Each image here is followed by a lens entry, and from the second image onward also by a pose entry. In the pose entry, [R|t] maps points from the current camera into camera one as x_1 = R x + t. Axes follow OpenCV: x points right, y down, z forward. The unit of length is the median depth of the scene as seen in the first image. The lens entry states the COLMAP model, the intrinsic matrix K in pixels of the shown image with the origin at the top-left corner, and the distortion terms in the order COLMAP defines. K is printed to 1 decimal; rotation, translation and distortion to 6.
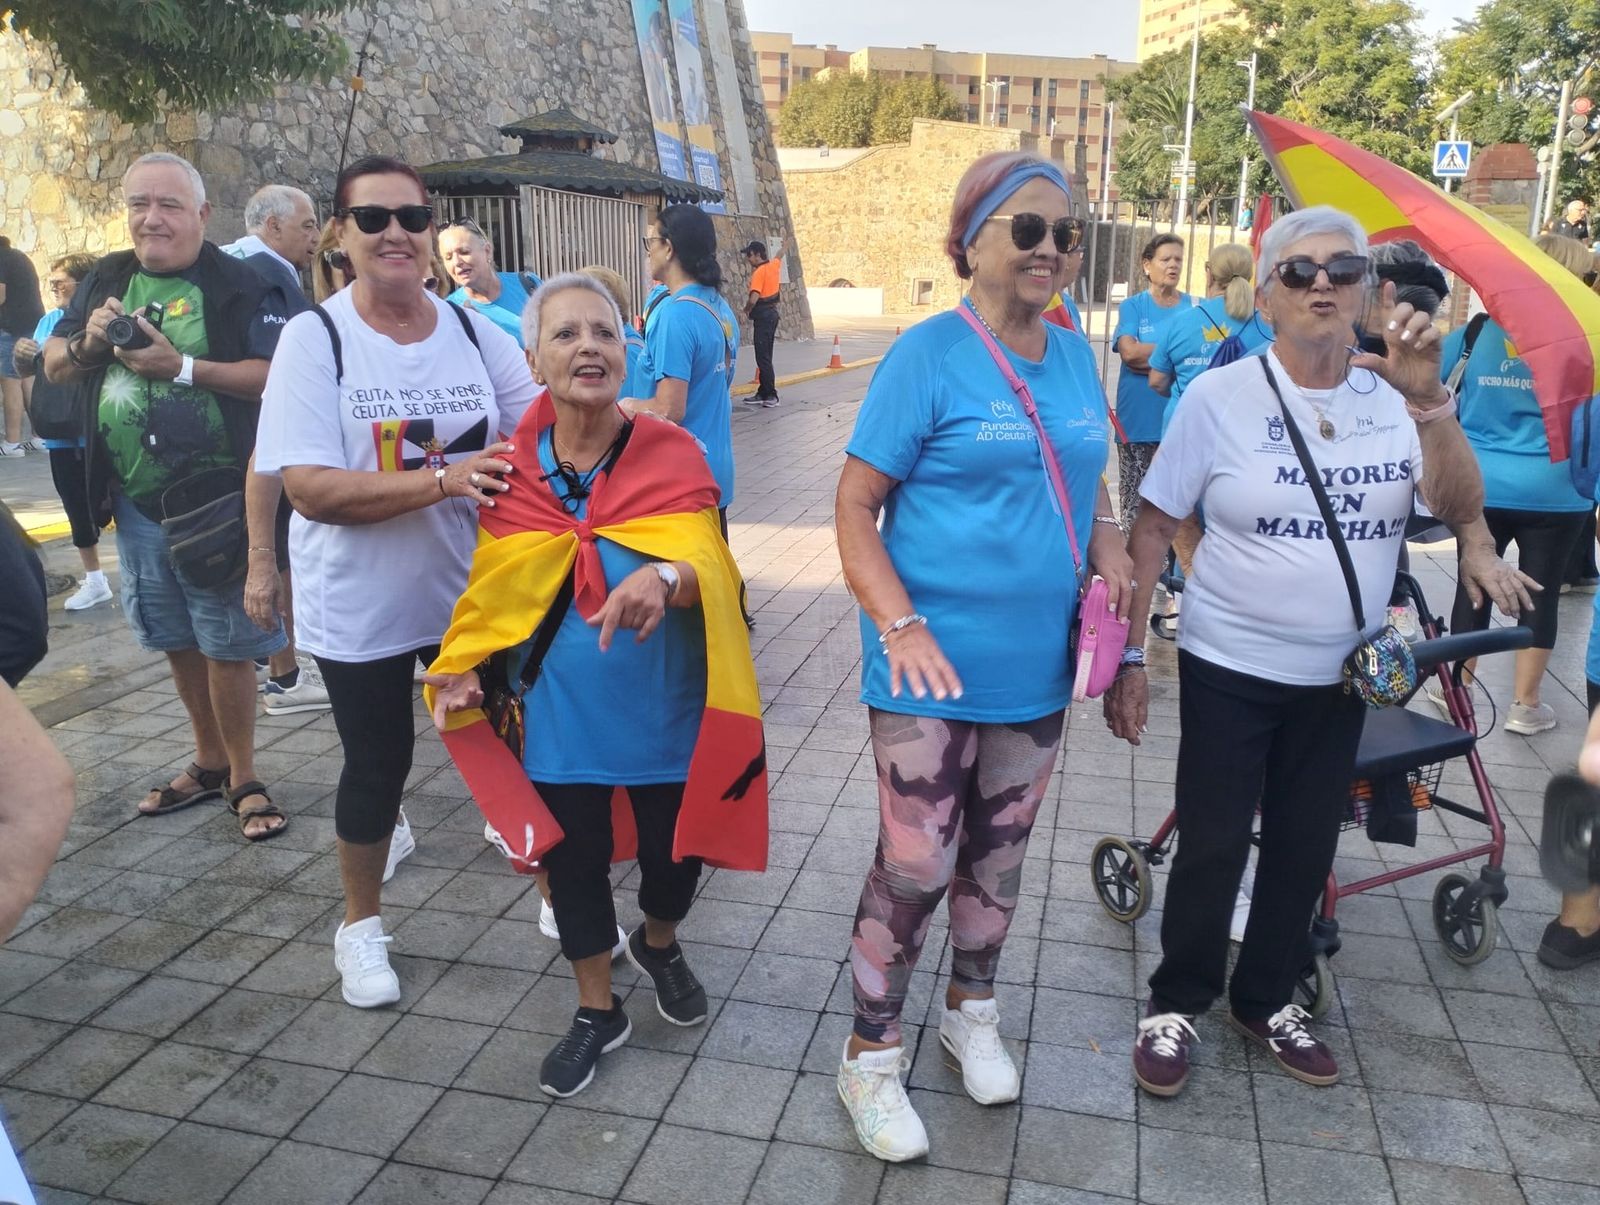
lens RADIAL K [[1272.3, 0, 836.9], [0, 1272.3, 597.1], [0, 0, 1]] dist [0.125429, -0.205793]
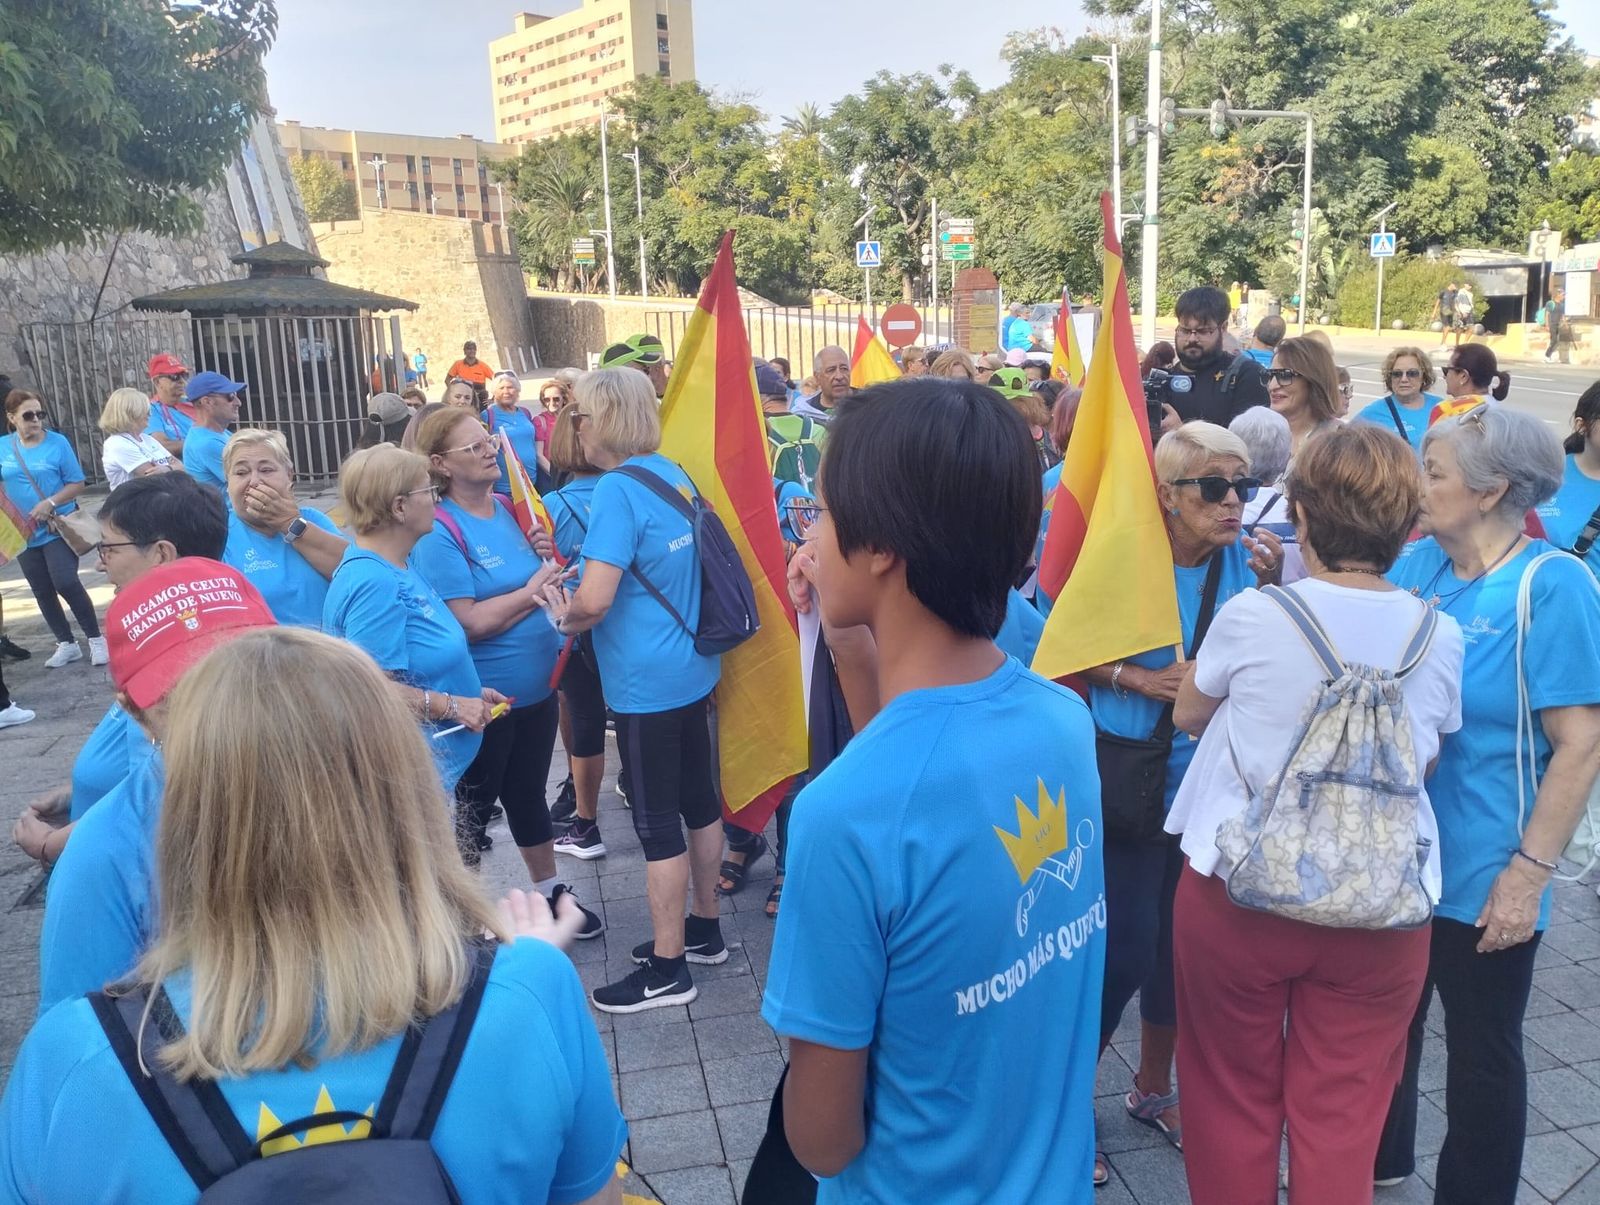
lens RADIAL K [[1314.1, 0, 782.4], [0, 1314.1, 599.0], [0, 0, 1]] dist [-0.002335, -0.014156]
pose [[0.904936, -0.122476, 0.407542, -0.077753], [0.142225, 0.989663, -0.018389, 0.011280], [-0.401077, 0.074604, 0.913001, -0.070043]]
